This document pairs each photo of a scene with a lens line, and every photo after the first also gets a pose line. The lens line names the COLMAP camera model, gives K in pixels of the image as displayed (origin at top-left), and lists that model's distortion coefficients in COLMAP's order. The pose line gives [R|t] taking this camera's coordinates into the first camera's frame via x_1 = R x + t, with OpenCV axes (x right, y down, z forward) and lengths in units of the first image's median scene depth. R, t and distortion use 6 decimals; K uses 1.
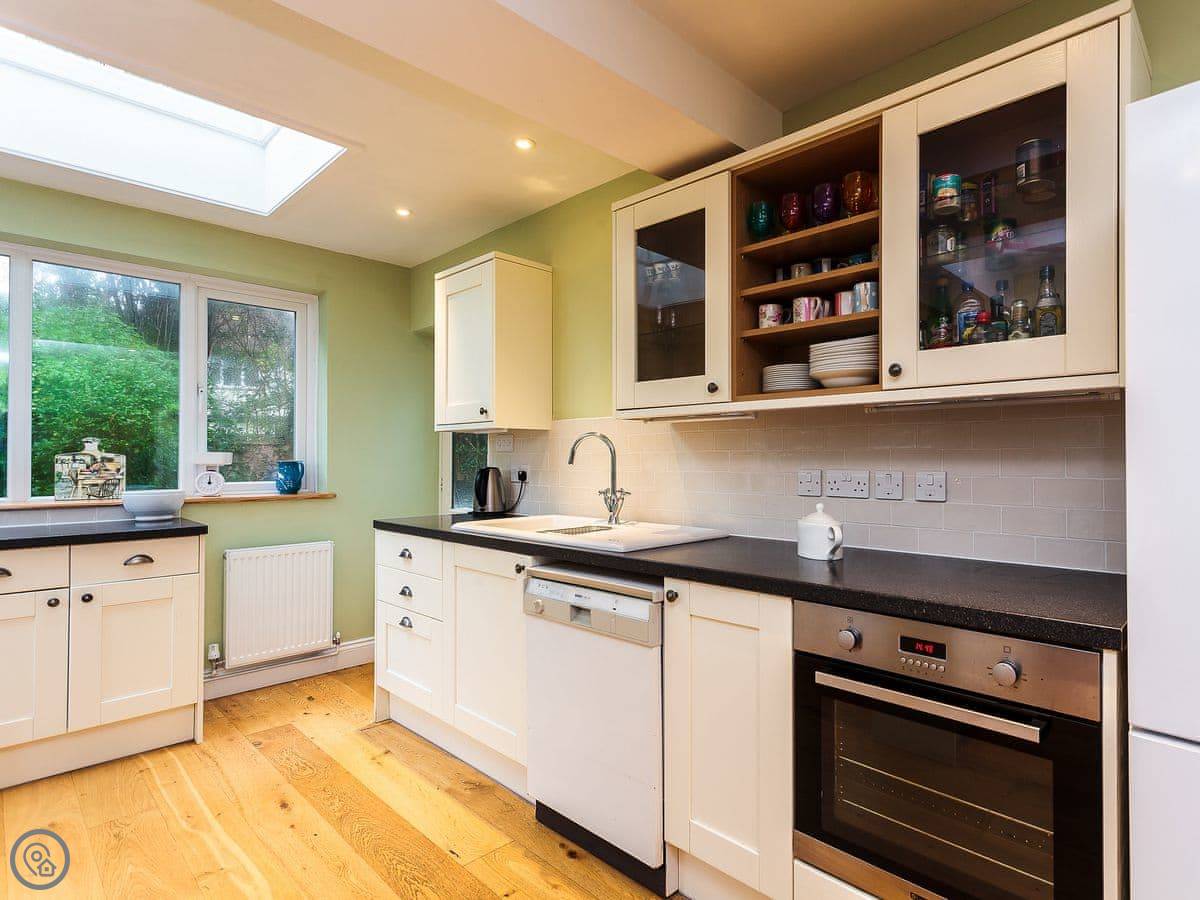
lens RADIAL K [[657.3, 0, 598.4], [0, 657.3, 452.4], [0, 0, 1]] dist [0.015694, -0.000482]
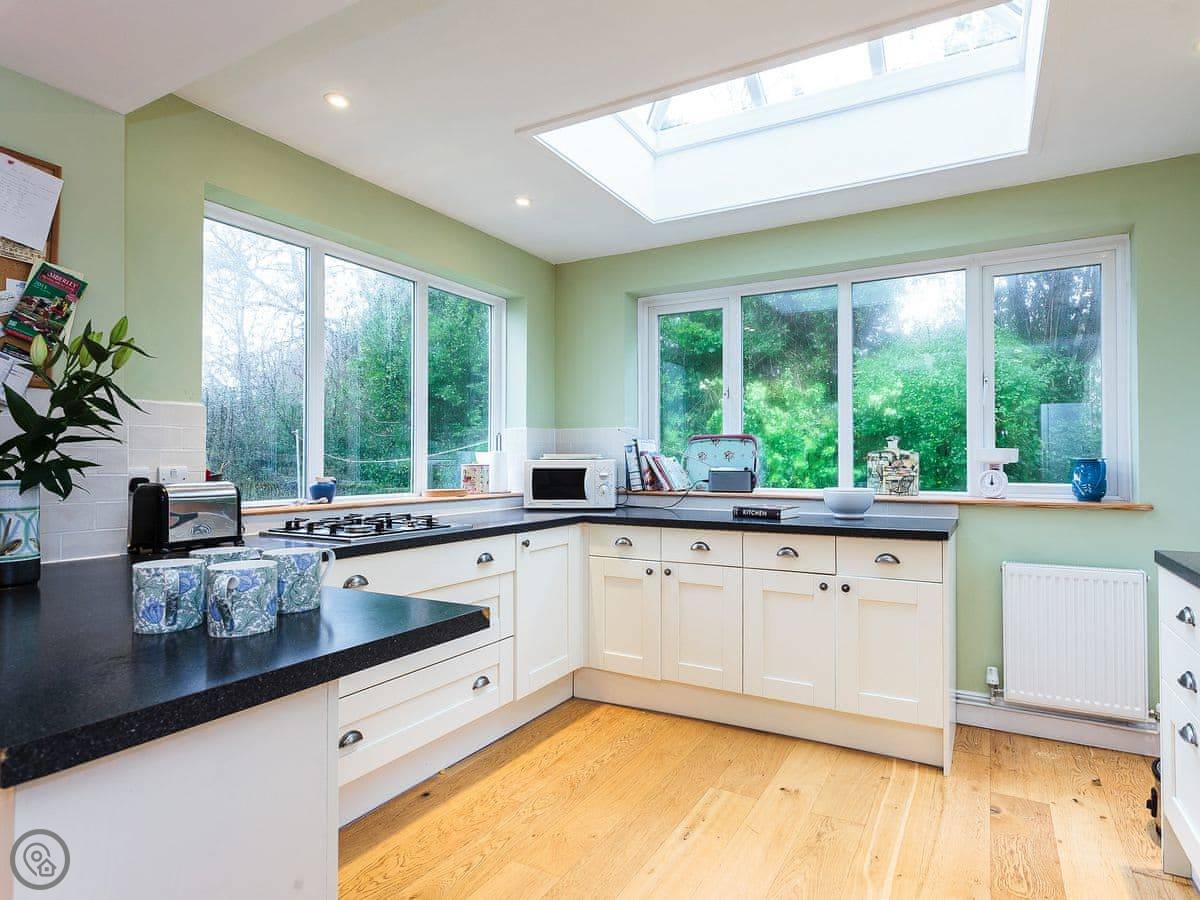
lens RADIAL K [[657.3, 0, 600.4], [0, 657.3, 450.9], [0, 0, 1]] dist [0.015694, -0.000482]
pose [[0.368192, -0.009564, -0.929701, 0.045488], [0.009714, 0.999932, -0.006439, 0.003702], [0.929699, -0.006661, 0.368260, 0.192530]]
